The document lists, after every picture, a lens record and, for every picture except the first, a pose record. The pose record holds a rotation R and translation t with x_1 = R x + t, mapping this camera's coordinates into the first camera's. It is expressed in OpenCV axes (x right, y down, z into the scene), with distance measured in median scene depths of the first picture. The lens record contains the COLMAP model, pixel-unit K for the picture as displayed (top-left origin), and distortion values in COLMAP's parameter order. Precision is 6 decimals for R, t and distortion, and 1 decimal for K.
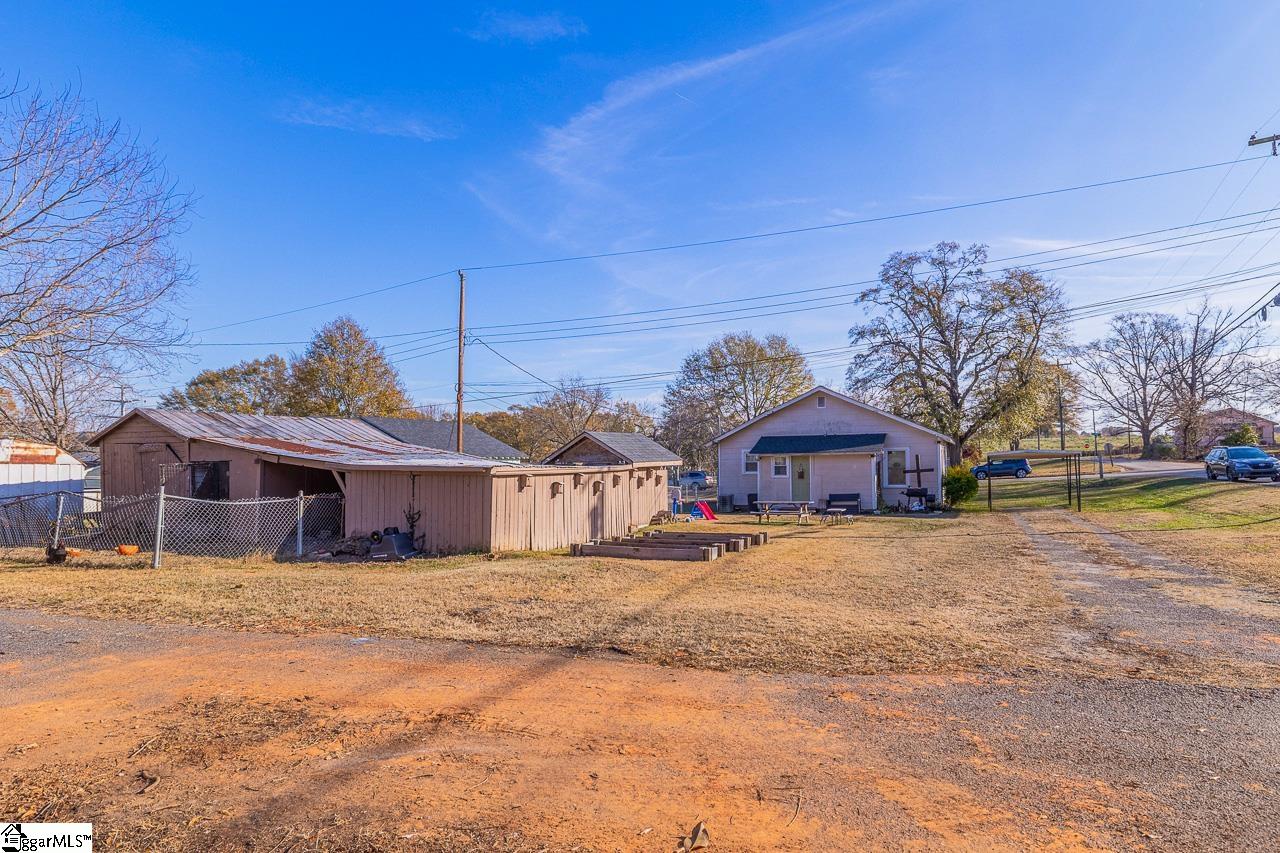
lens RADIAL K [[717.4, 0, 639.8], [0, 717.4, 474.9], [0, 0, 1]] dist [0.005046, 0.018710]
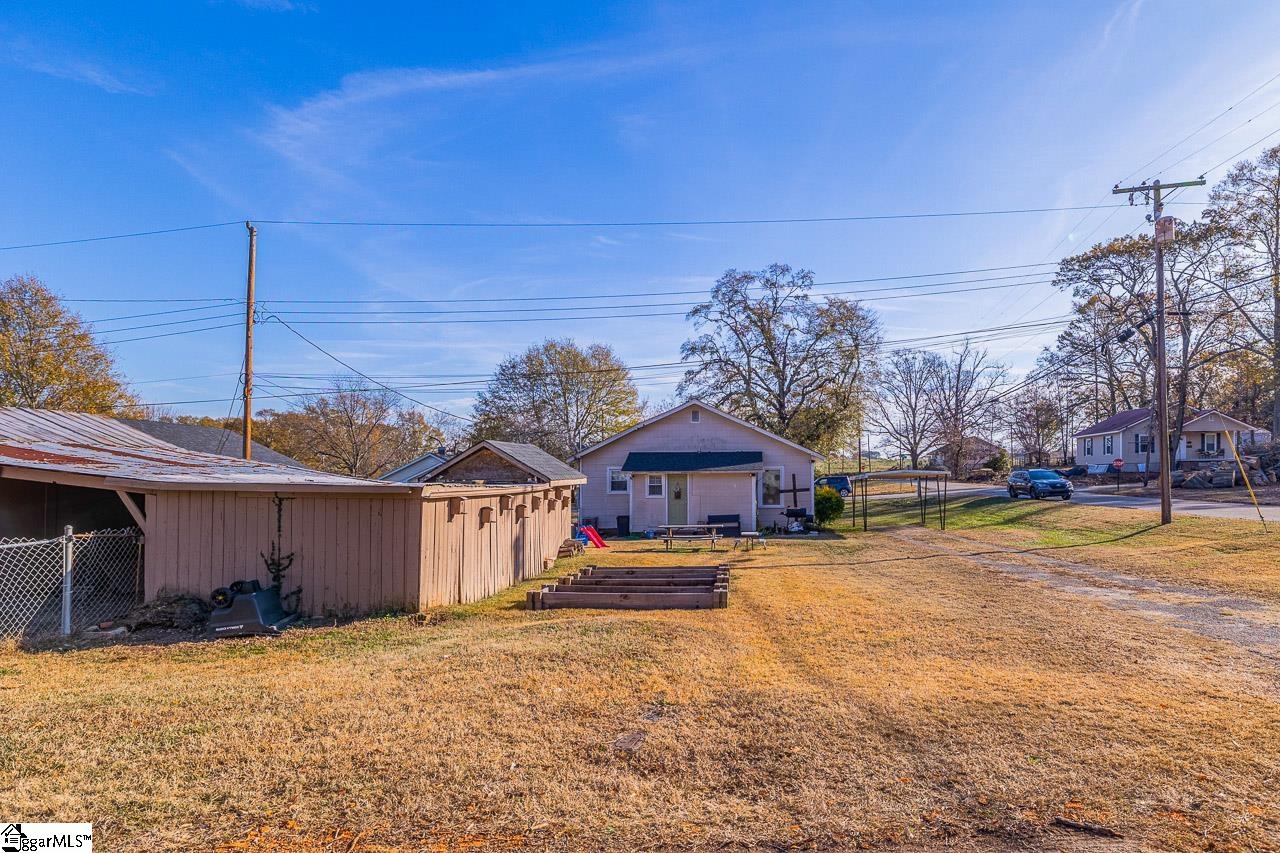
lens RADIAL K [[717.4, 0, 639.8], [0, 717.4, 474.9], [0, 0, 1]] dist [0.005046, 0.018710]
pose [[0.939750, 0.008141, 0.341764, -0.133092], [0.000422, 0.999688, -0.024974, -0.002405], [-0.341861, 0.023613, 0.939454, 0.157910]]
